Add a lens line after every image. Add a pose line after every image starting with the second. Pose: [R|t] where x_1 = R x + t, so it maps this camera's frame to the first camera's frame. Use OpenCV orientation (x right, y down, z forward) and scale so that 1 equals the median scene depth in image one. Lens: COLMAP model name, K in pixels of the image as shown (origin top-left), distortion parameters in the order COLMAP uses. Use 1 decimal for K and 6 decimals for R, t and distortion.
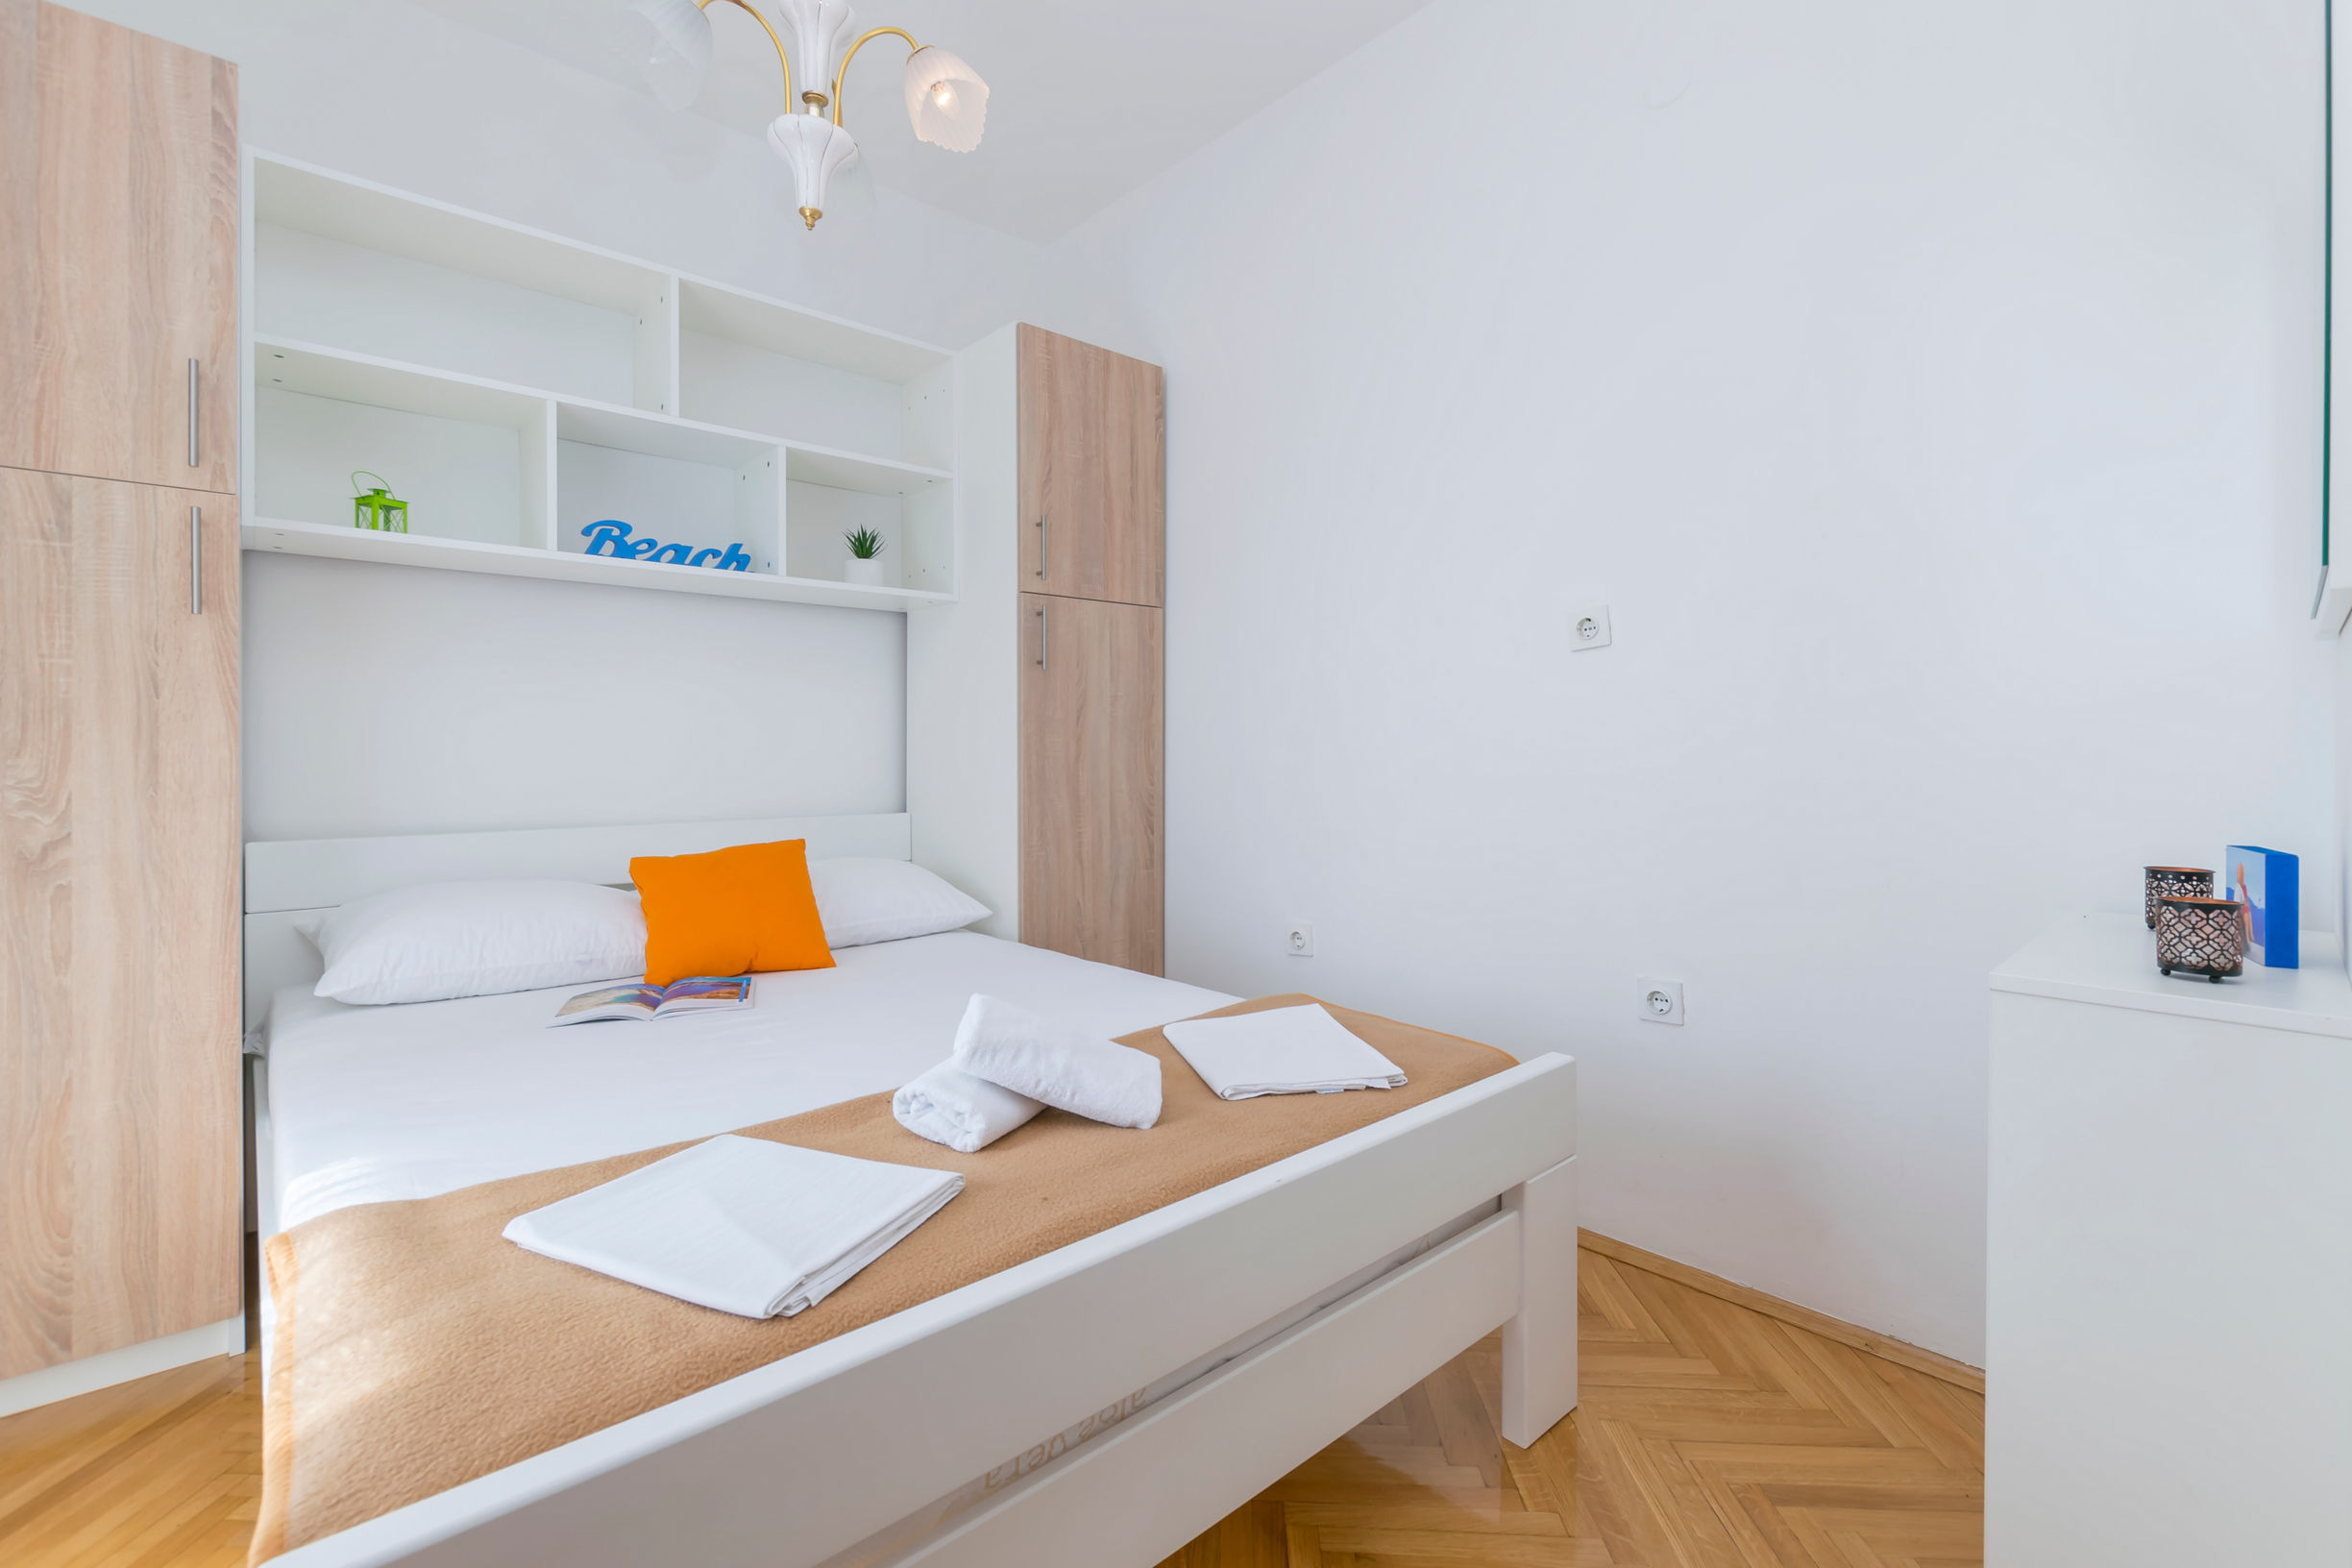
lens RADIAL K [[1046.3, 0, 1214.9], [0, 1046.3, 752.9], [0, 0, 1]] dist [-0.000114, -0.000857]
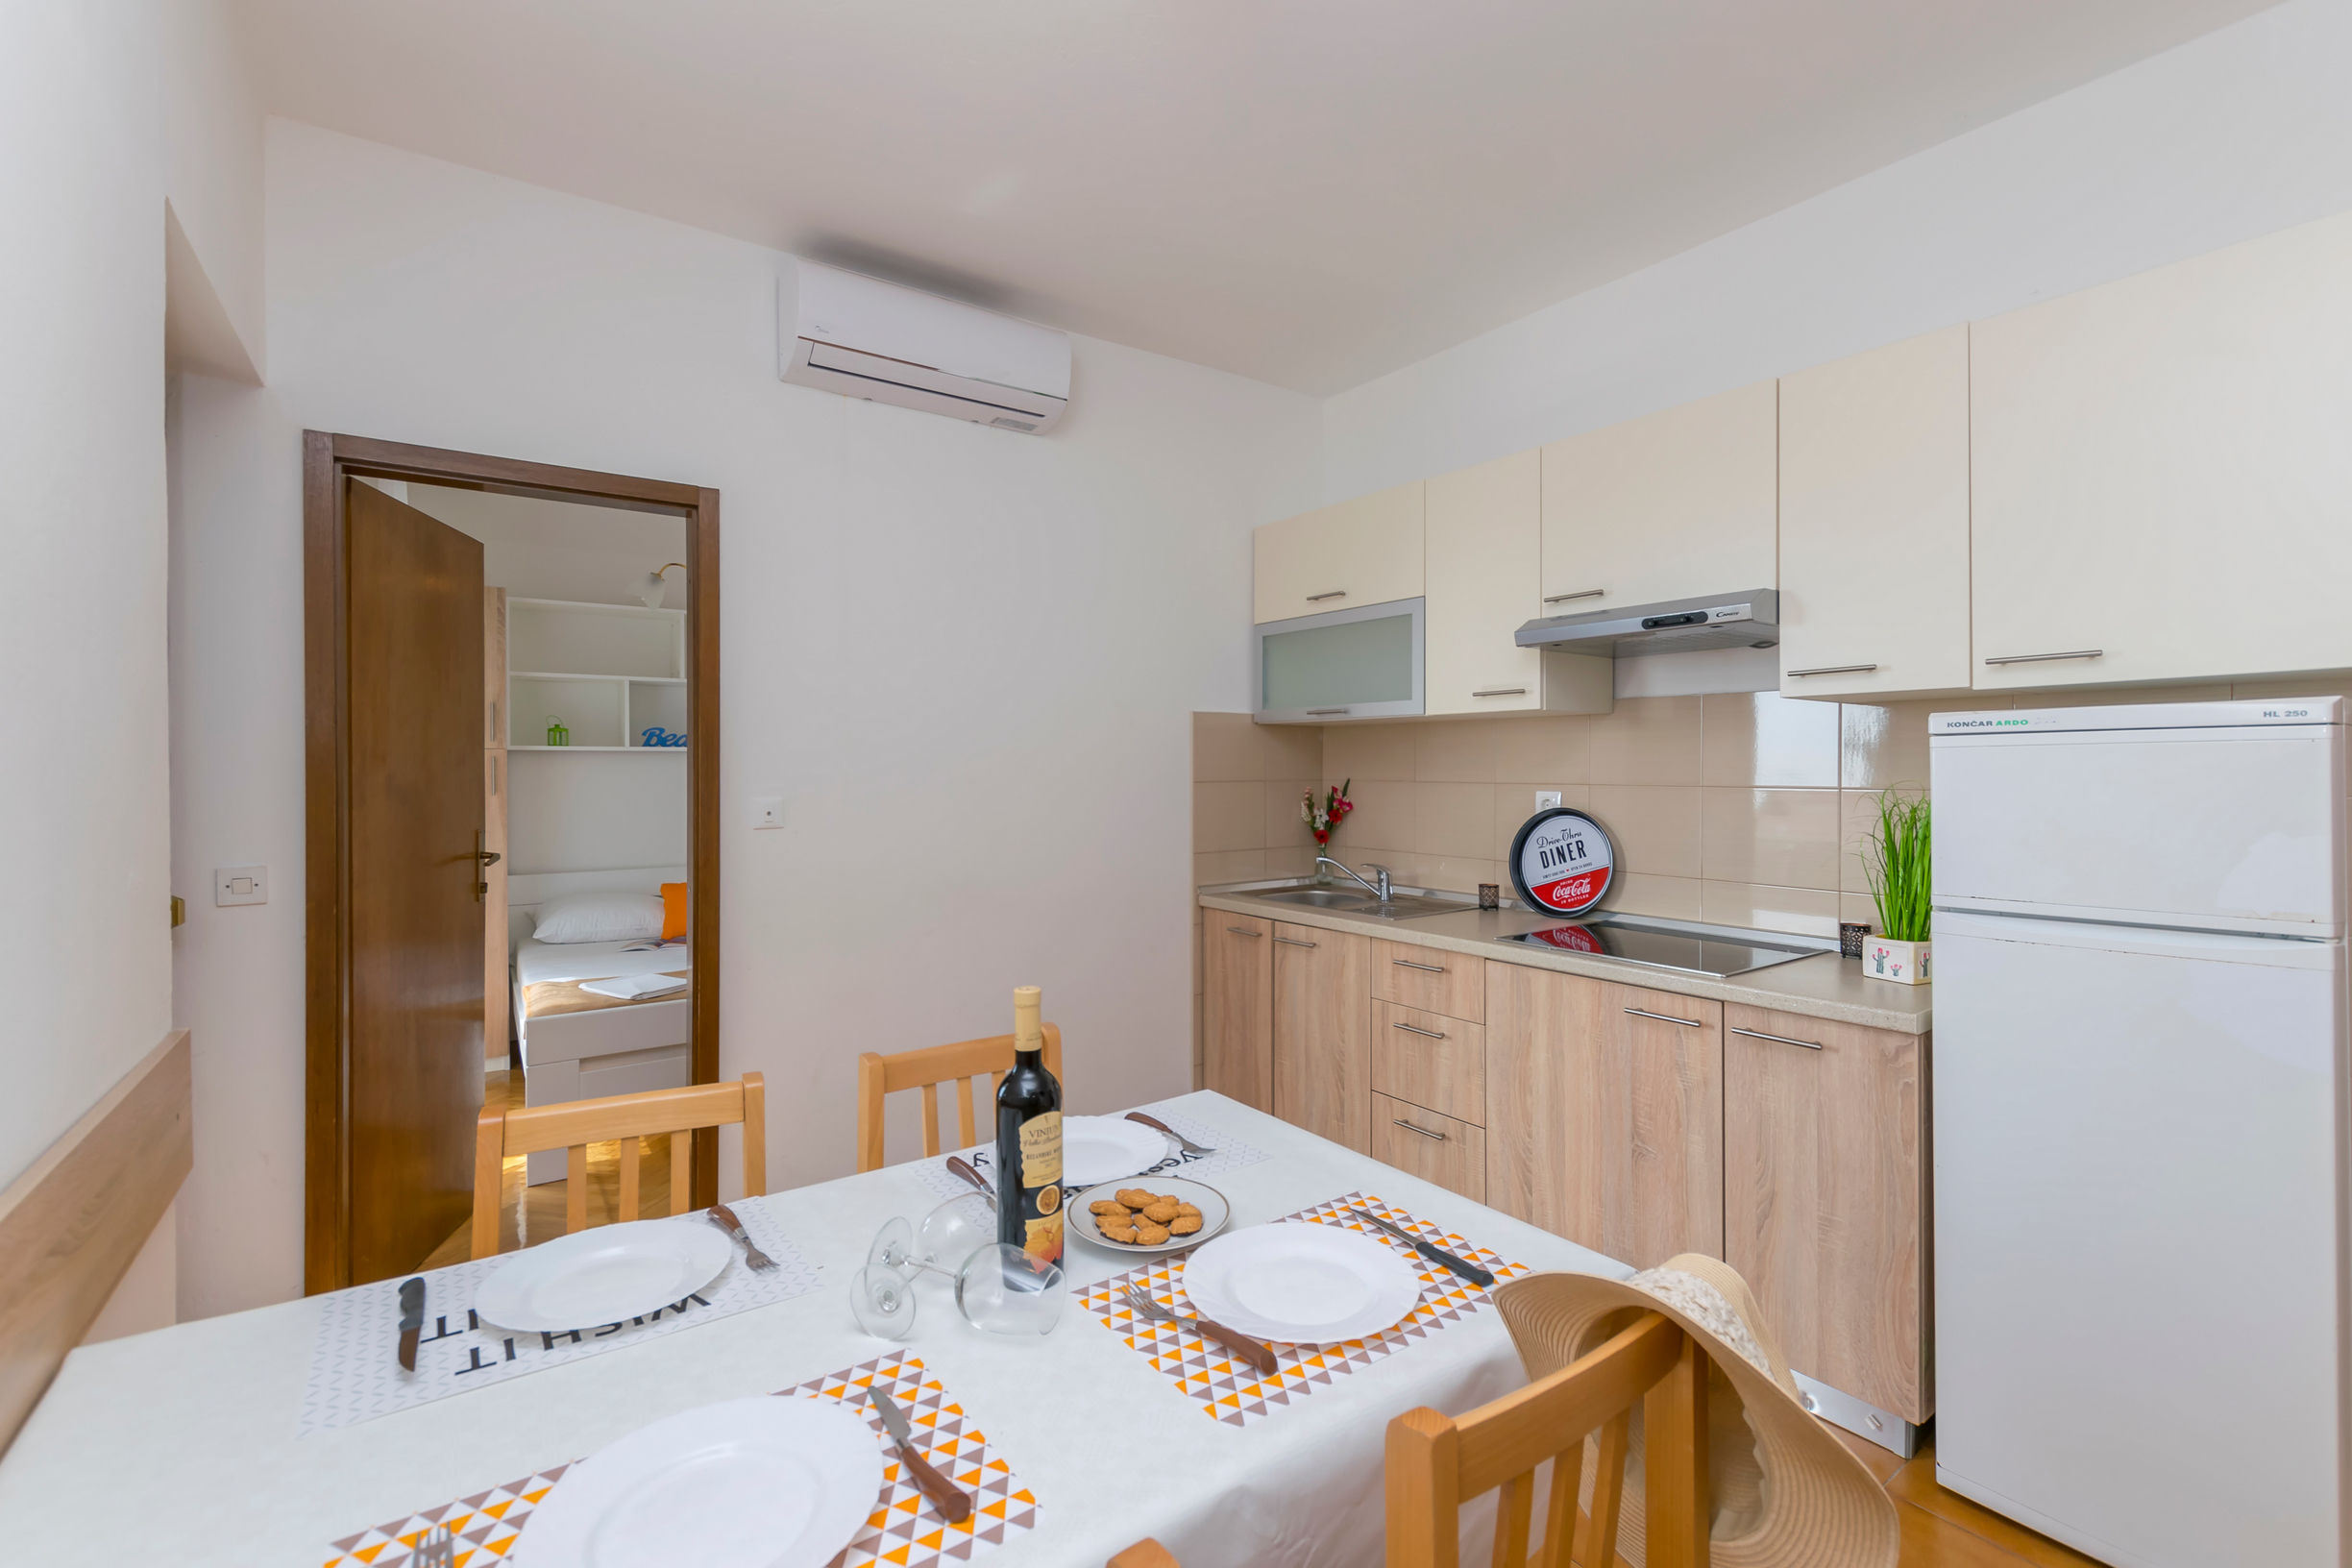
lens RADIAL K [[1020.8, 0, 1176.0], [0, 1020.8, 784.0], [0, 0, 1]] dist [0.002999, -0.002603]
pose [[0.988206, -0.004070, -0.153076, 0.829506], [0.004218, 0.999991, 0.000641, -0.105385], [0.153072, -0.001280, 0.988214, -0.945104]]
